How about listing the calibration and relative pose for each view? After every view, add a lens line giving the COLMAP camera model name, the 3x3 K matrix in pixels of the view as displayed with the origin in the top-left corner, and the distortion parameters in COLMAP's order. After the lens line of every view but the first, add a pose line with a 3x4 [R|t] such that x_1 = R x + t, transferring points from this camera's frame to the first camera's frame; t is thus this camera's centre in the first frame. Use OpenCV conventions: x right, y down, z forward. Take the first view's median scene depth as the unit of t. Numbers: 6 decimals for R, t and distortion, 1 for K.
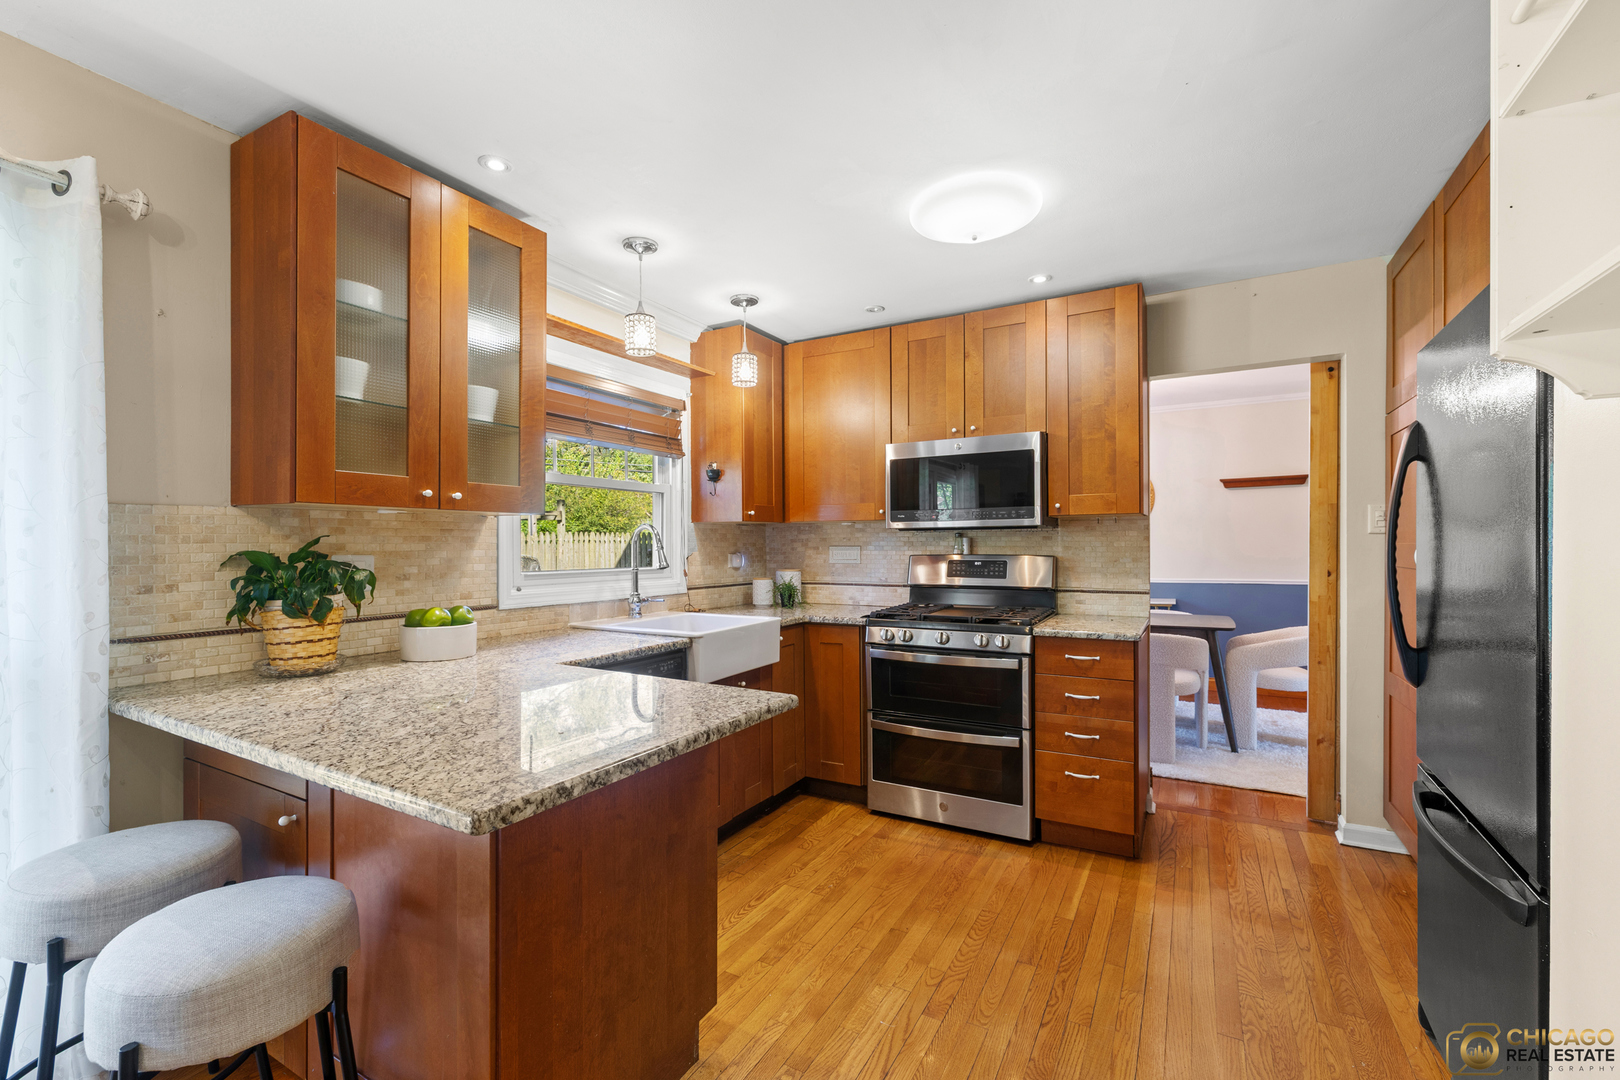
lens RADIAL K [[691.2, 0, 805.2], [0, 691.2, 542.9], [0, 0, 1]] dist [0.003727, 0.000740]
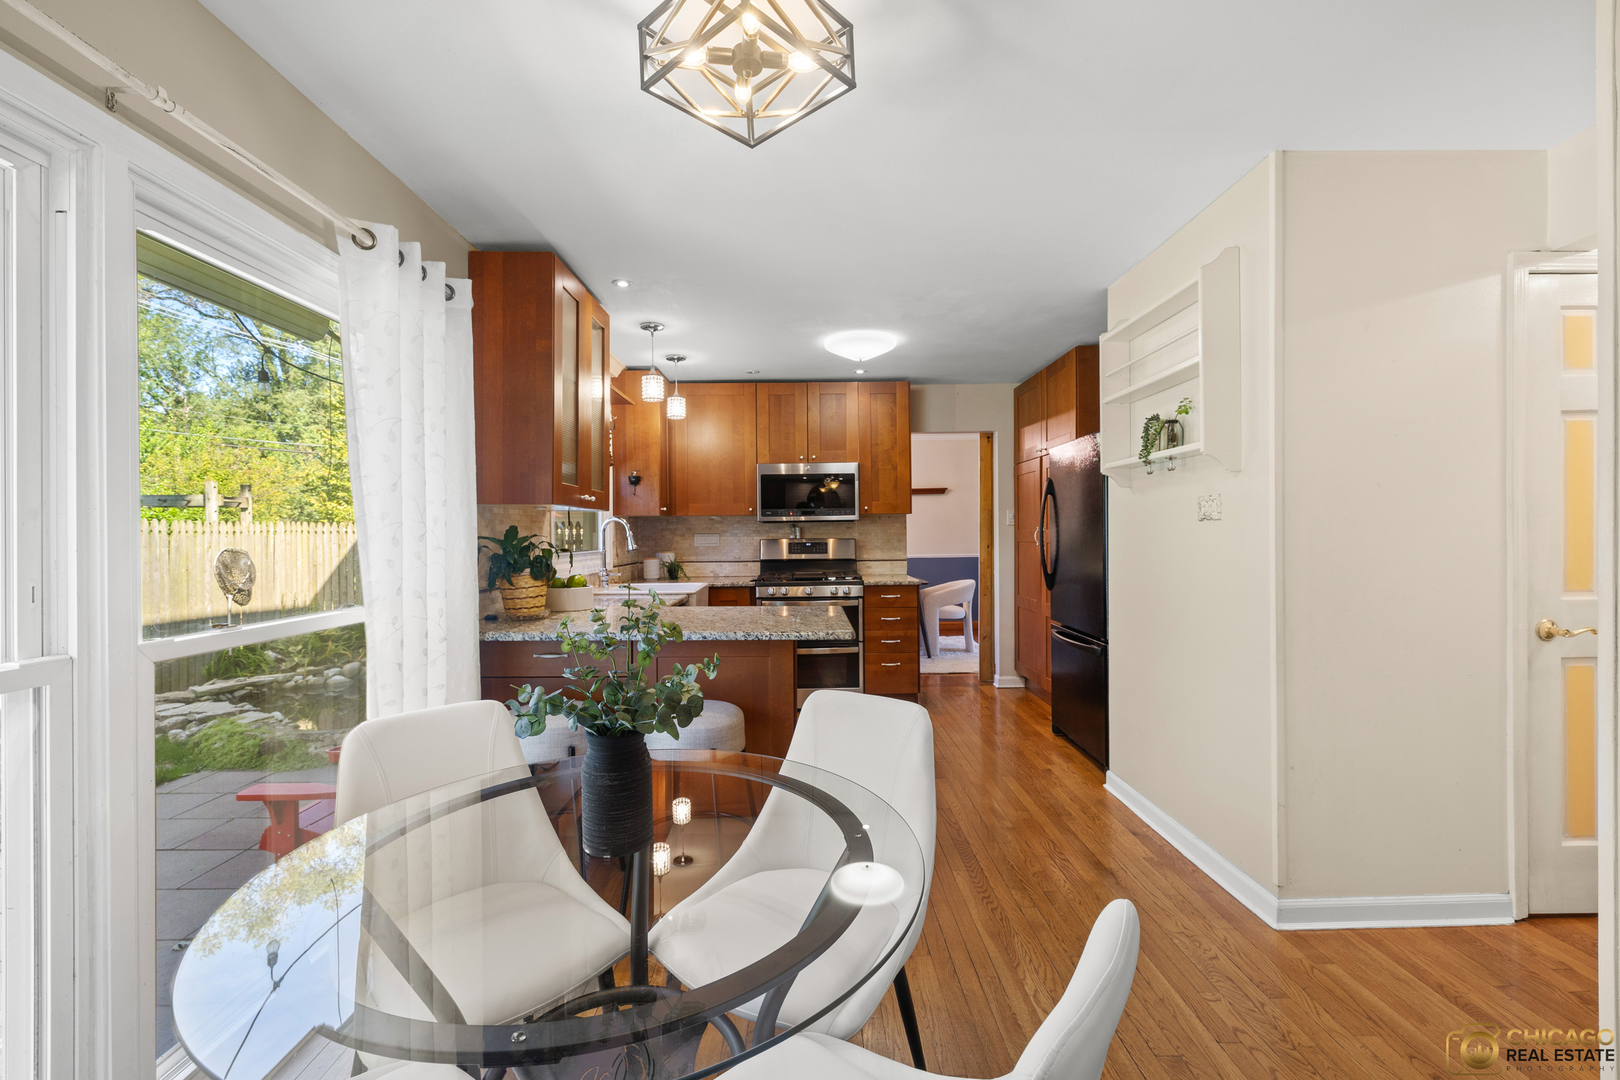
lens RADIAL K [[691.2, 0, 812.5], [0, 691.2, 528.8], [0, 0, 1]] dist [0.003727, 0.000740]
pose [[0.863341, -0.001050, 0.504620, -0.584455], [0.004406, 0.999975, -0.005458, 0.004432], [-0.504602, 0.006936, 0.863324, -0.363256]]
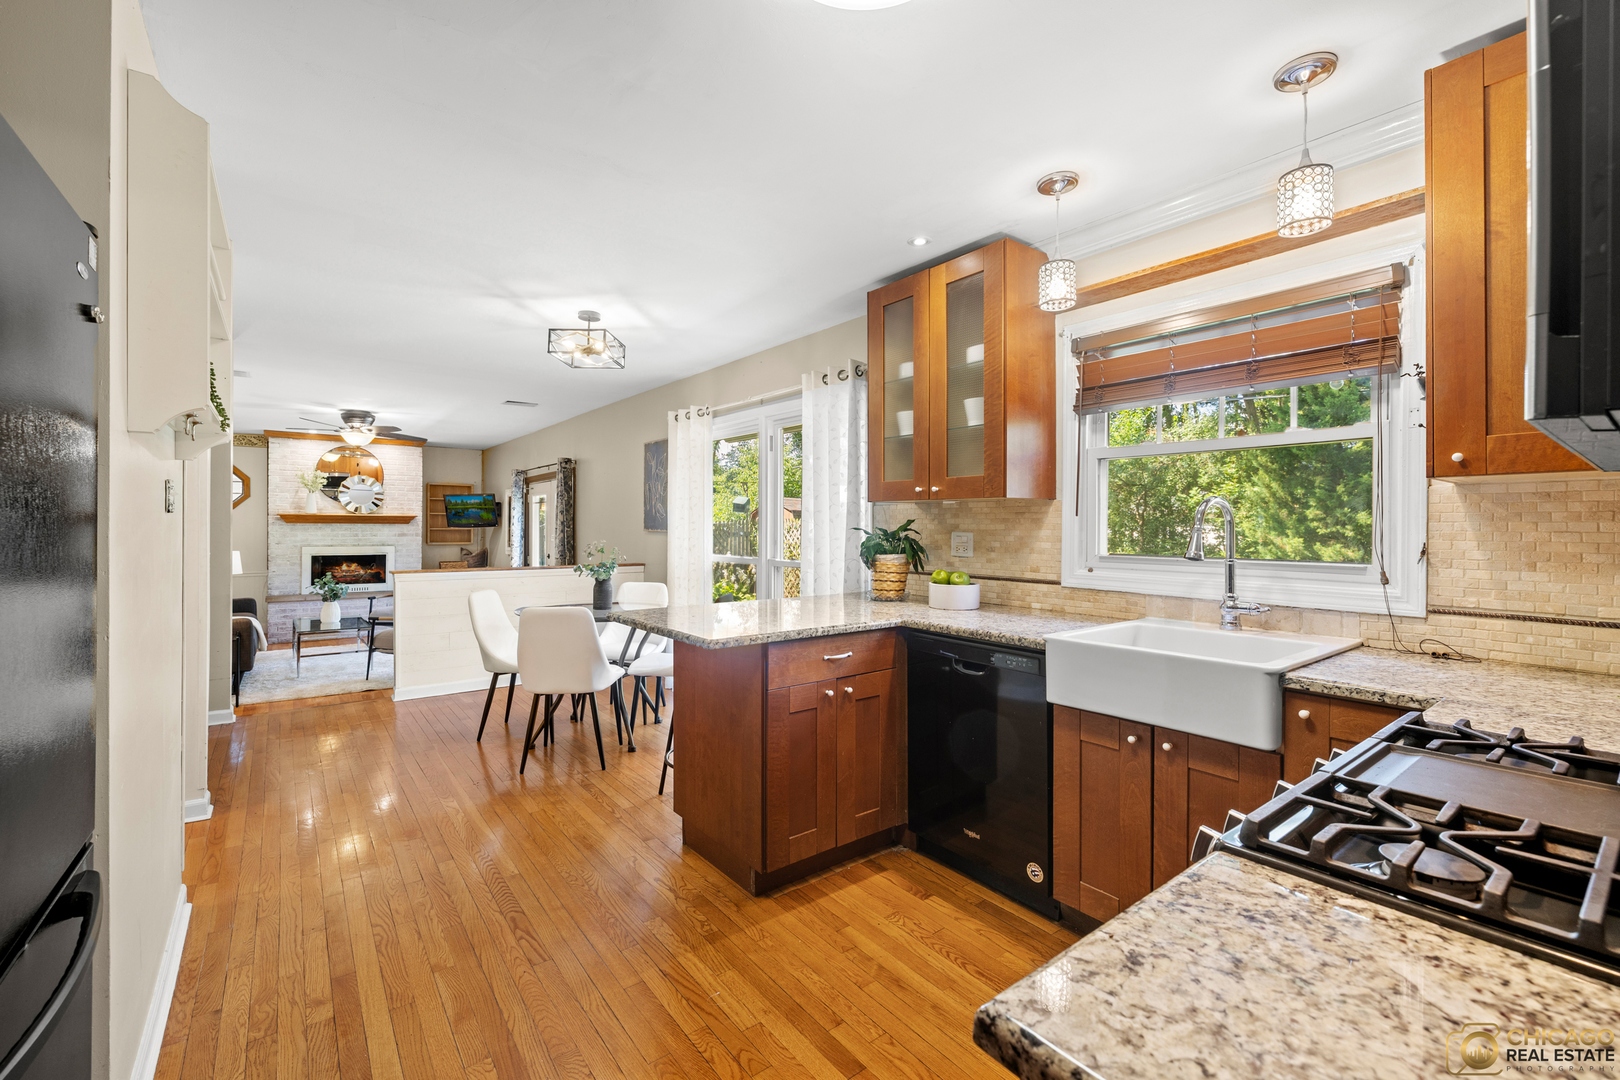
lens RADIAL K [[691.2, 0, 819.5], [0, 691.2, 535.7], [0, 0, 1]] dist [0.003727, 0.000740]
pose [[-0.388580, 0.002726, -0.921411, 0.610062], [-0.011170, 0.999908, 0.007669, 0.013011], [0.921347, 0.013272, -0.388514, 0.954772]]
